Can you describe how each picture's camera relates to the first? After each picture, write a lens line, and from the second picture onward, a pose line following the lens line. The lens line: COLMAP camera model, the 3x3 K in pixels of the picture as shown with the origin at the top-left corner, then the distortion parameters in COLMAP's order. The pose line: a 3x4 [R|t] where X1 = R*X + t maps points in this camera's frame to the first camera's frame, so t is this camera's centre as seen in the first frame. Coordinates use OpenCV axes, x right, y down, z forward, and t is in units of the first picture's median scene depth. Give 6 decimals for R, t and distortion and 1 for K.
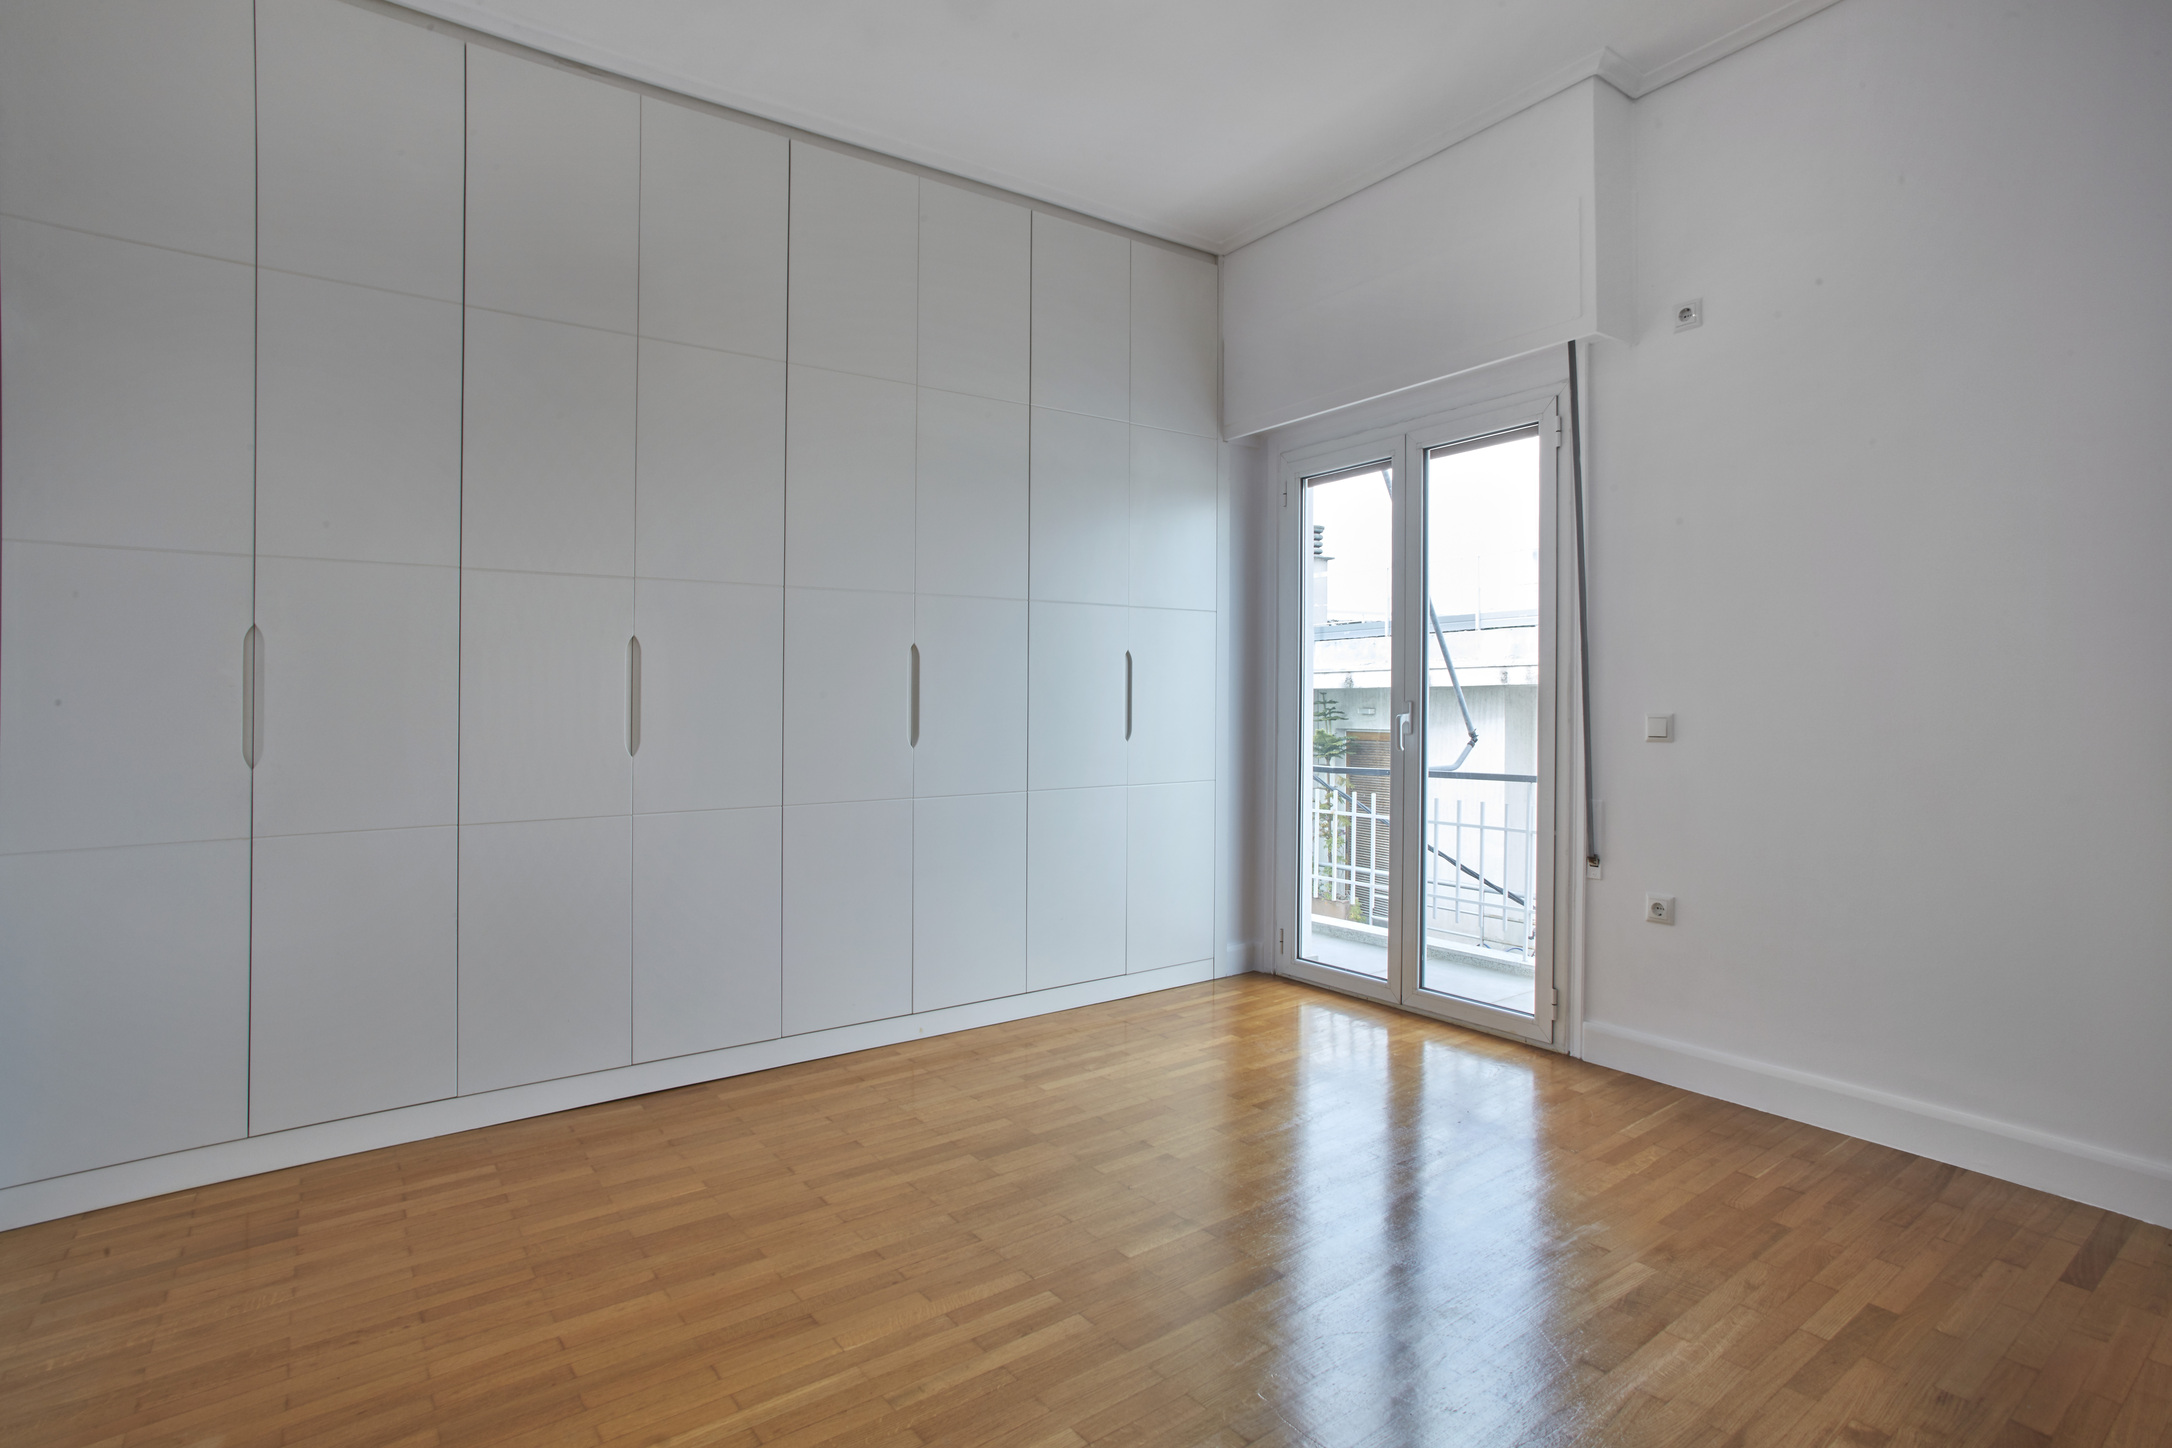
lens RADIAL K [[1199.5, 0, 1086.0], [0, 1199.5, 724.0], [0, 0, 1]] dist [-0.056183, 0.075914]
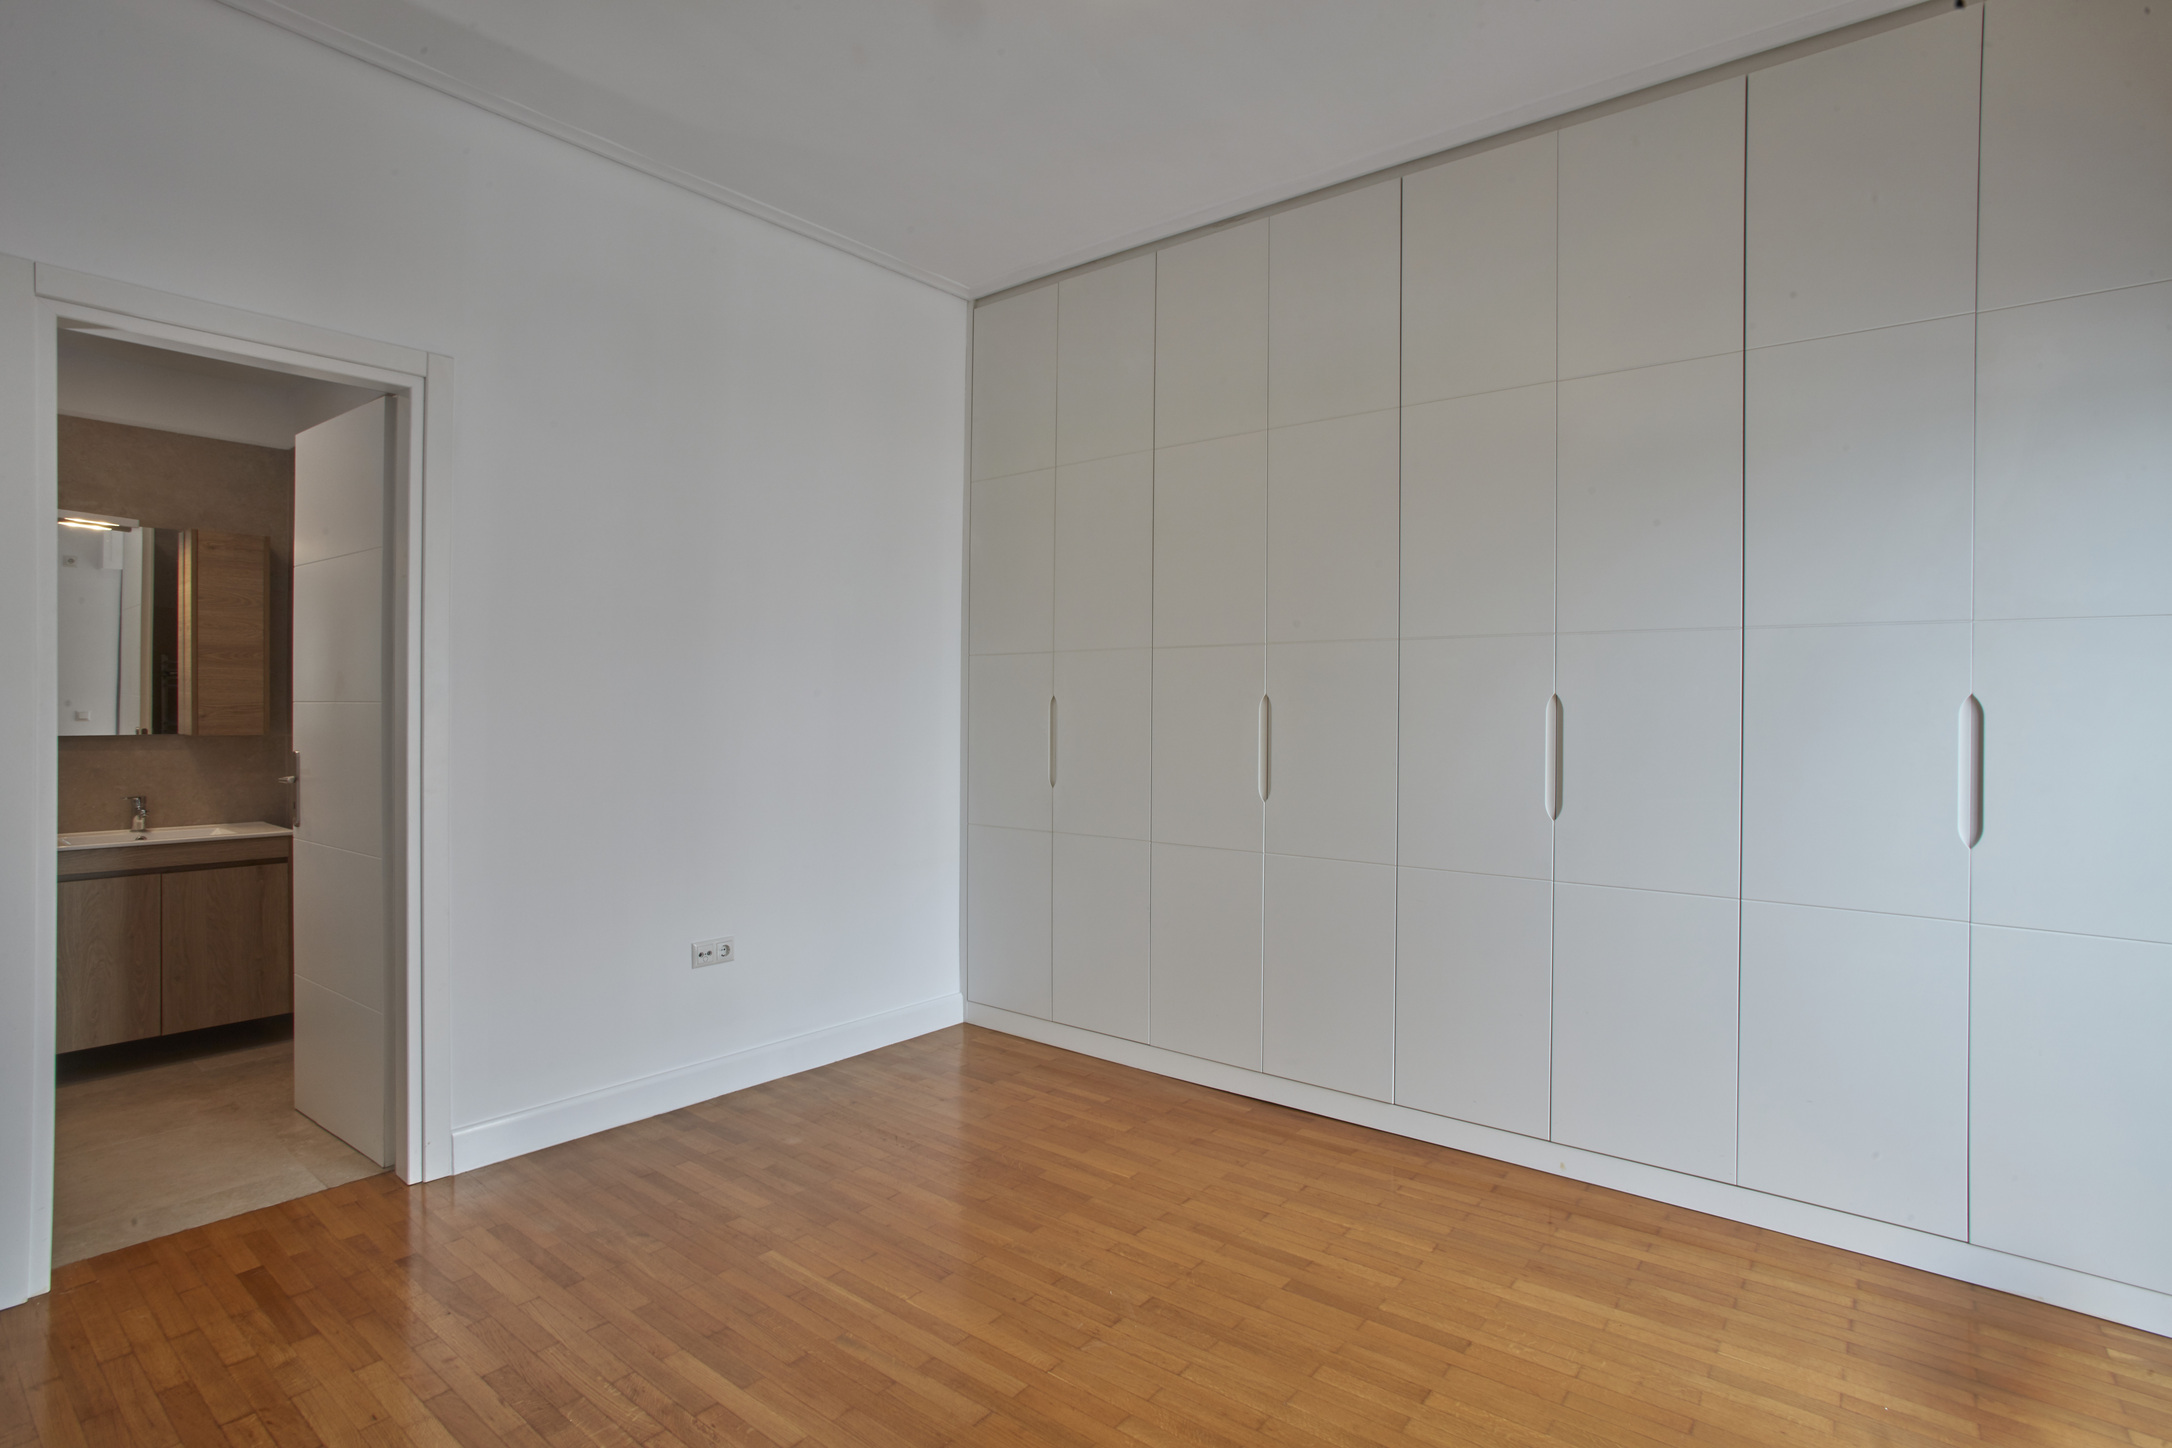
lens RADIAL K [[1263.6, 0, 1215.8], [0, 1263.6, 658.2], [0, 0, 1]] dist [-0.066017, 0.065500]
pose [[0.204737, -0.005191, -0.978803, 0.779624], [-0.013616, 0.999874, -0.008150, -0.097021], [0.978722, 0.014996, 0.204640, 0.704507]]
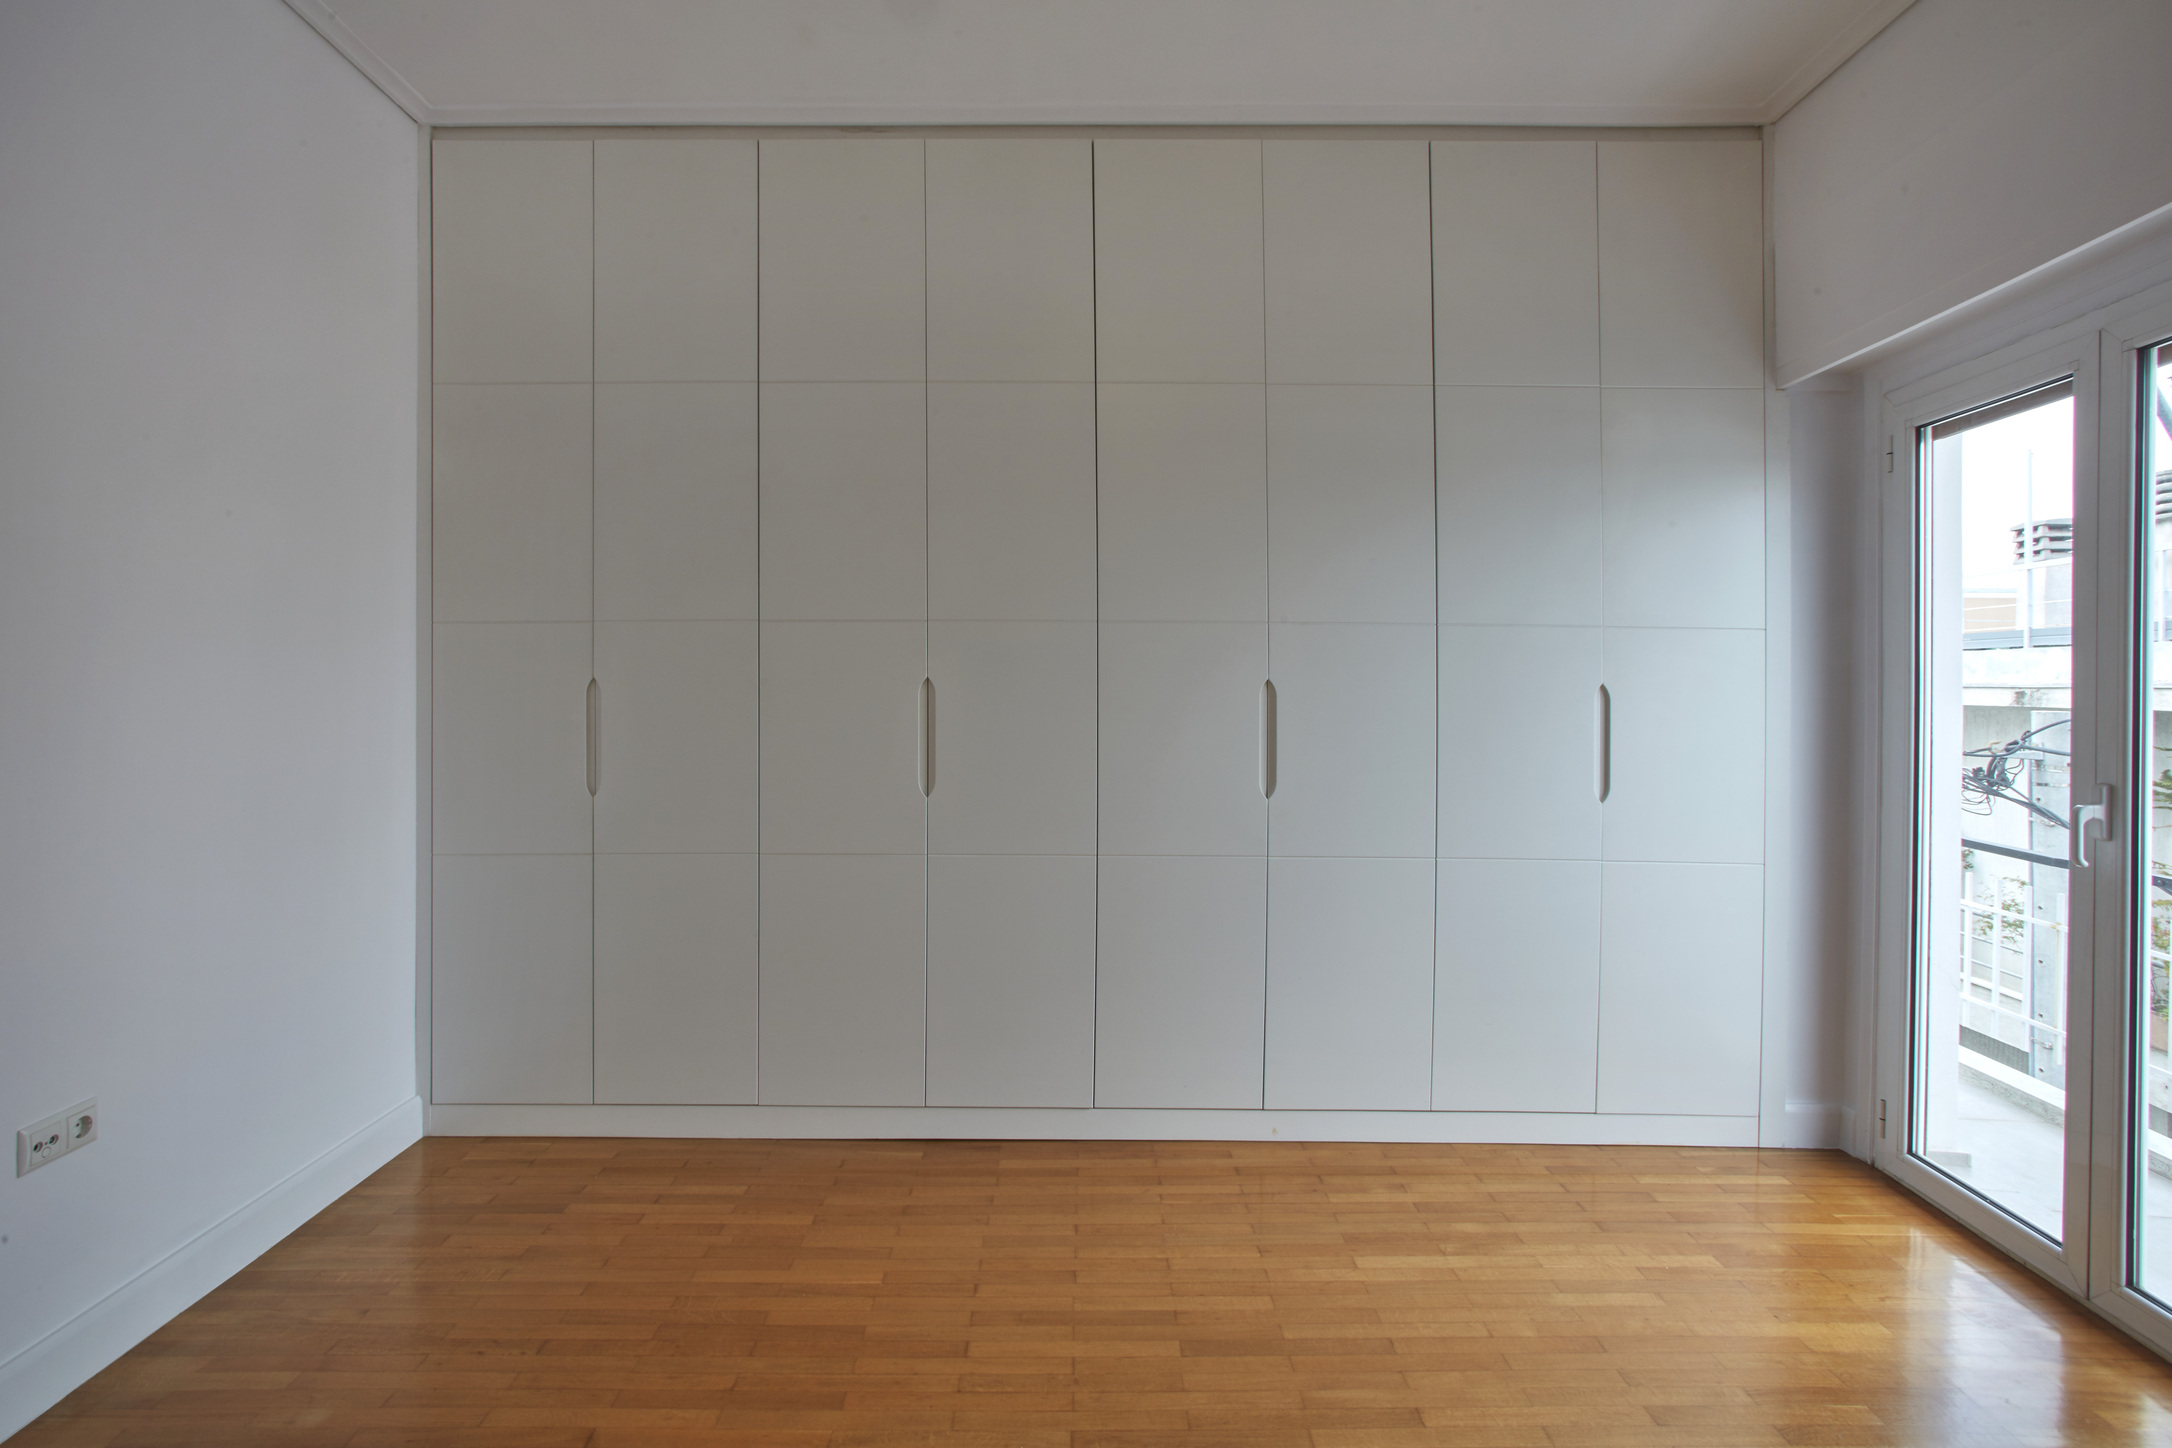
lens RADIAL K [[1075.5, 0, 1072.7], [0, 1075.5, 669.9], [0, 0, 1]] dist [0.000623, 0.001846]
pose [[0.783231, 0.014163, -0.621570, 0.270482], [-0.030379, 0.999418, -0.015509, -0.069377], [0.620988, 0.031030, 0.783205, 0.357872]]
